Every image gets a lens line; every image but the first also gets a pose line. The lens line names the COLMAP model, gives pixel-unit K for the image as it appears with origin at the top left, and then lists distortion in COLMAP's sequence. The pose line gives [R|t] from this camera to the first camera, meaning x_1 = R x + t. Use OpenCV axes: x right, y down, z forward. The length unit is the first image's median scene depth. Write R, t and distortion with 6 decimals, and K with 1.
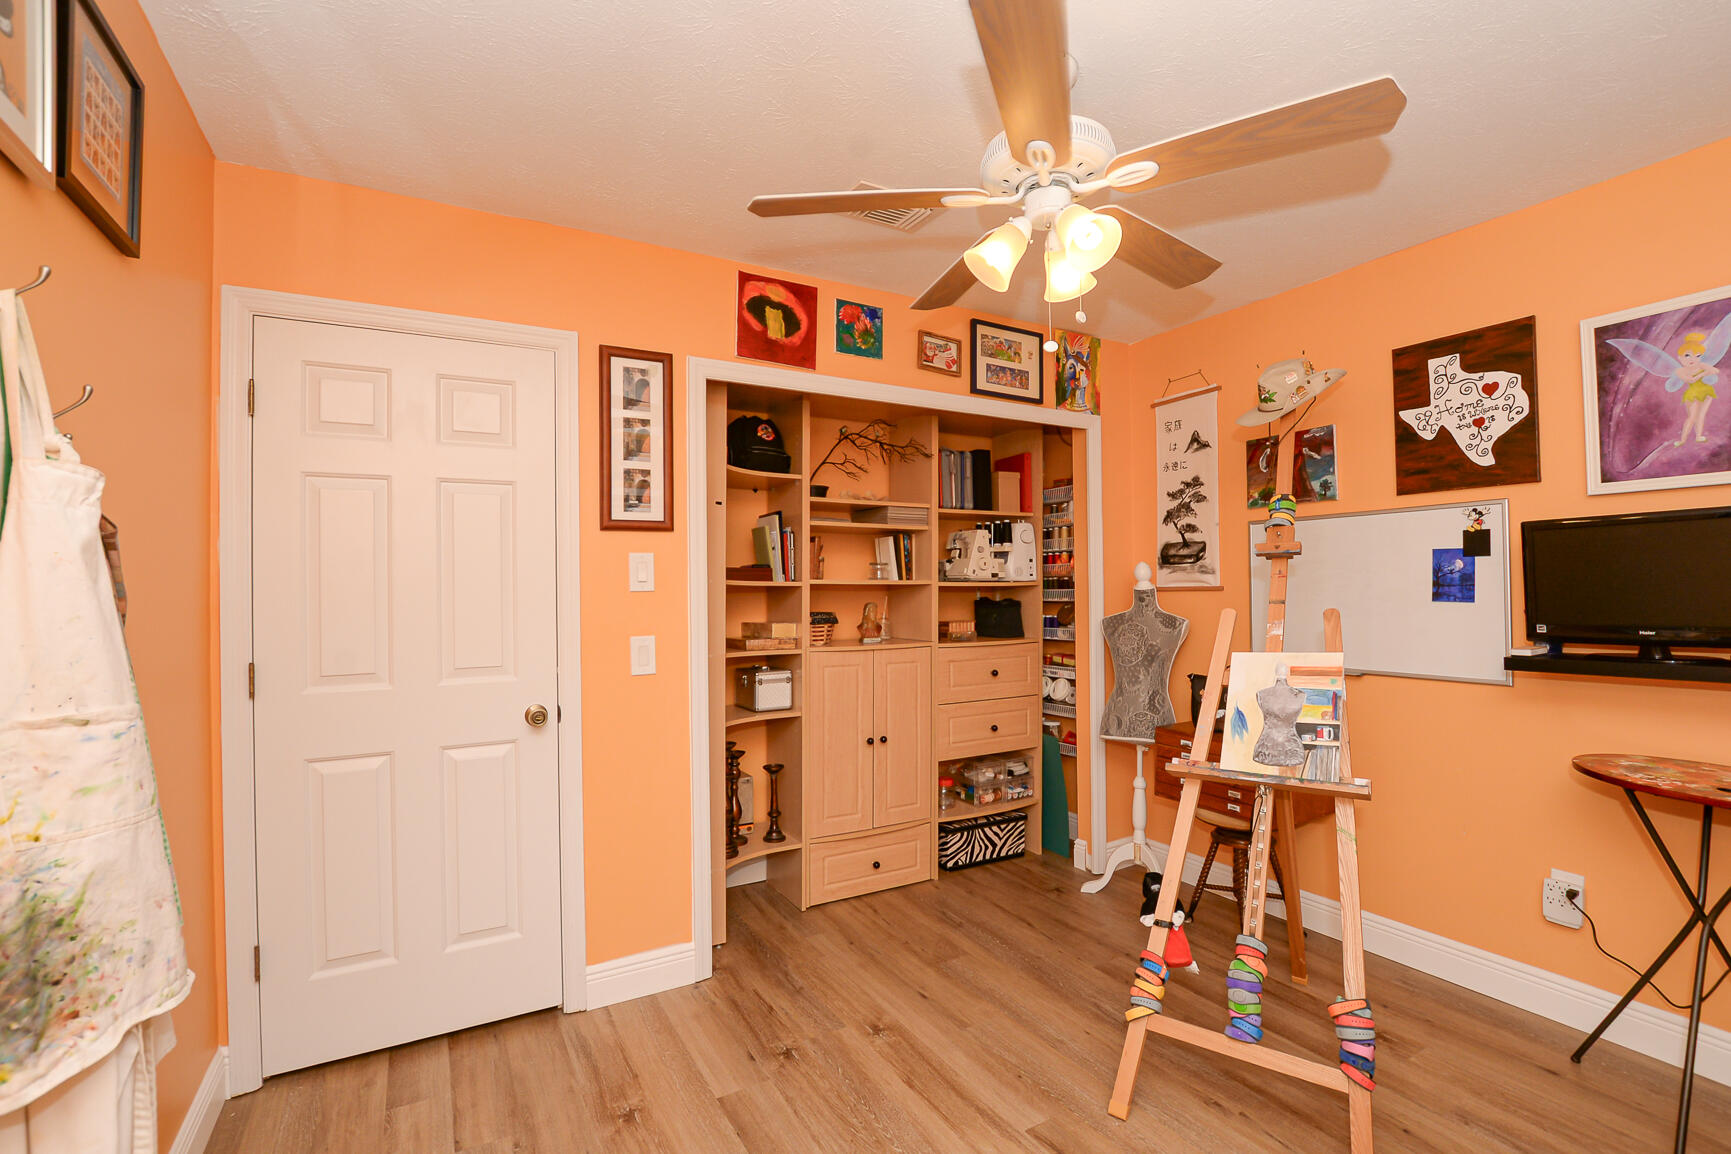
lens RADIAL K [[785.2, 0, 867.8], [0, 785.2, 573.0], [0, 0, 1]] dist [-0.002015, -0.000095]
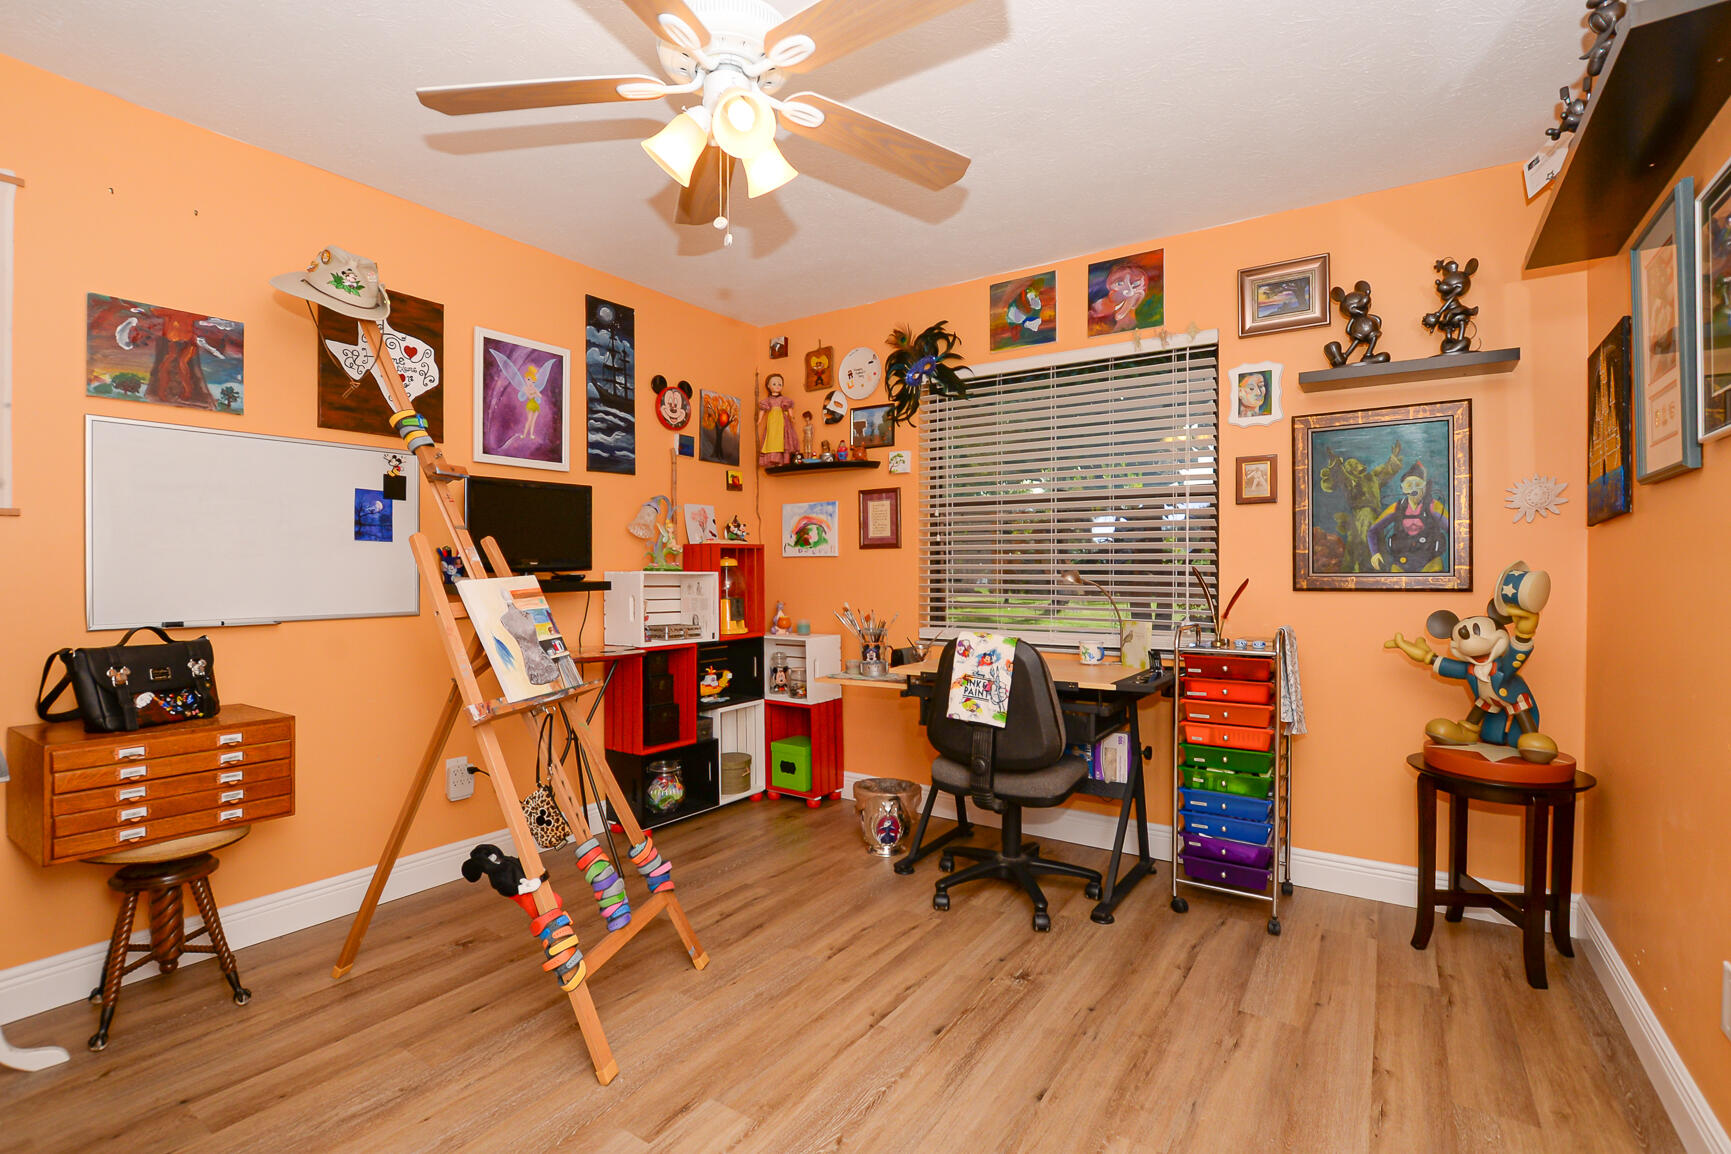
lens RADIAL K [[785.2, 0, 867.8], [0, 785.2, 573.0], [0, 0, 1]] dist [-0.002015, -0.000095]
pose [[-0.421014, 0.009631, 0.907003, -0.488584], [-0.008018, 0.999865, -0.014338, 0.090896], [-0.907019, -0.013309, -0.420880, 0.859344]]
